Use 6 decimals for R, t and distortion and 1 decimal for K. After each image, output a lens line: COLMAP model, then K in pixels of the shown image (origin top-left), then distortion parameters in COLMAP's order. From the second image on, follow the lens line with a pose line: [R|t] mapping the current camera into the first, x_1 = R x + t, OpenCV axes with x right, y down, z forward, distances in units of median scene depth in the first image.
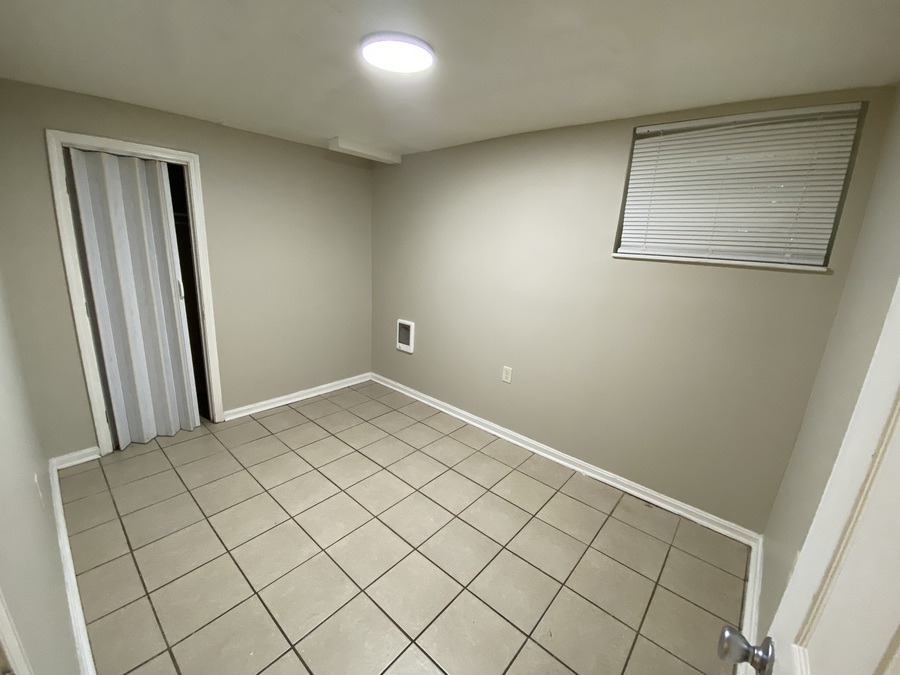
lens RADIAL K [[364.9, 0, 448.9], [0, 364.9, 338.2], [0, 0, 1]] dist [0.024901, -0.021822]
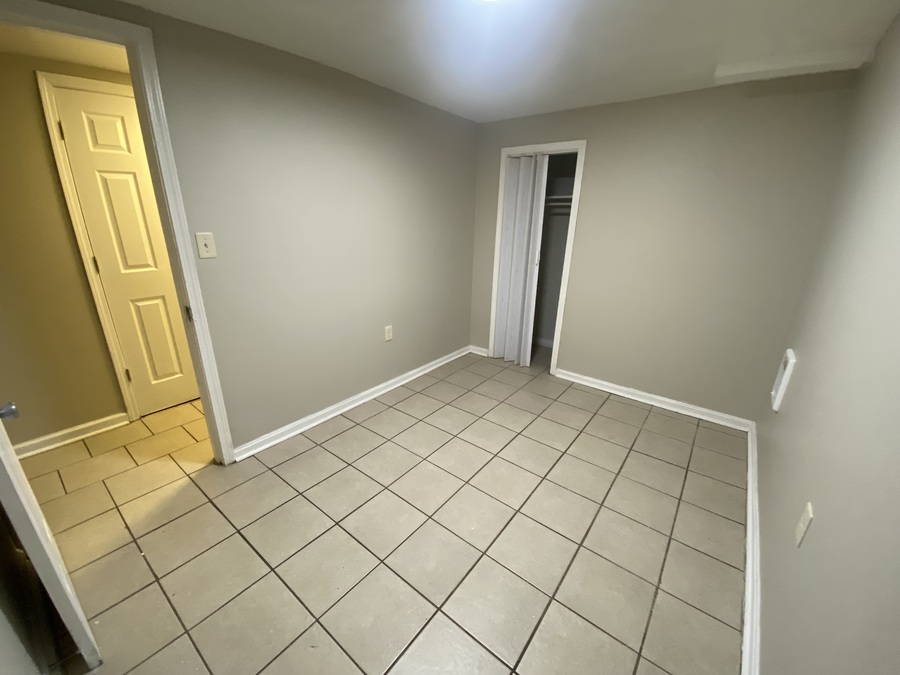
lens RADIAL K [[364.9, 0, 448.9], [0, 364.9, 338.2], [0, 0, 1]] dist [0.024901, -0.021822]
pose [[0.060114, 0.273611, -0.959960, 0.570743], [-0.265092, 0.931542, 0.248911, -0.108218], [0.962348, 0.239514, 0.128531, 0.630899]]
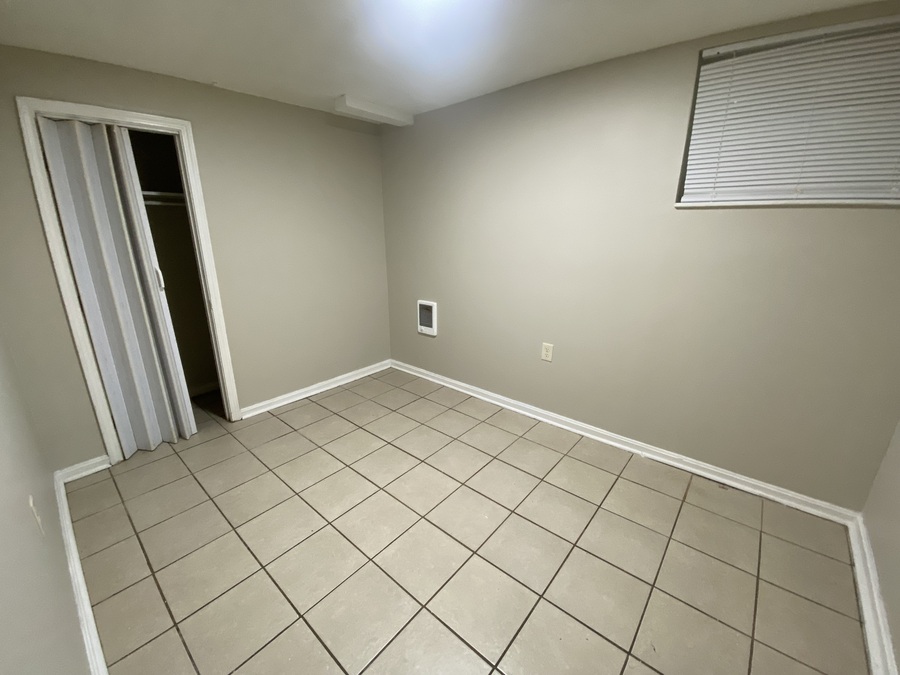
lens RADIAL K [[364.9, 0, 448.9], [0, 364.9, 338.2], [0, 0, 1]] dist [0.024901, -0.021822]
pose [[0.998376, -0.056277, -0.008841, -0.090443], [0.056574, 0.997676, 0.037966, 0.021135], [0.006683, -0.038405, 0.999240, 0.112304]]
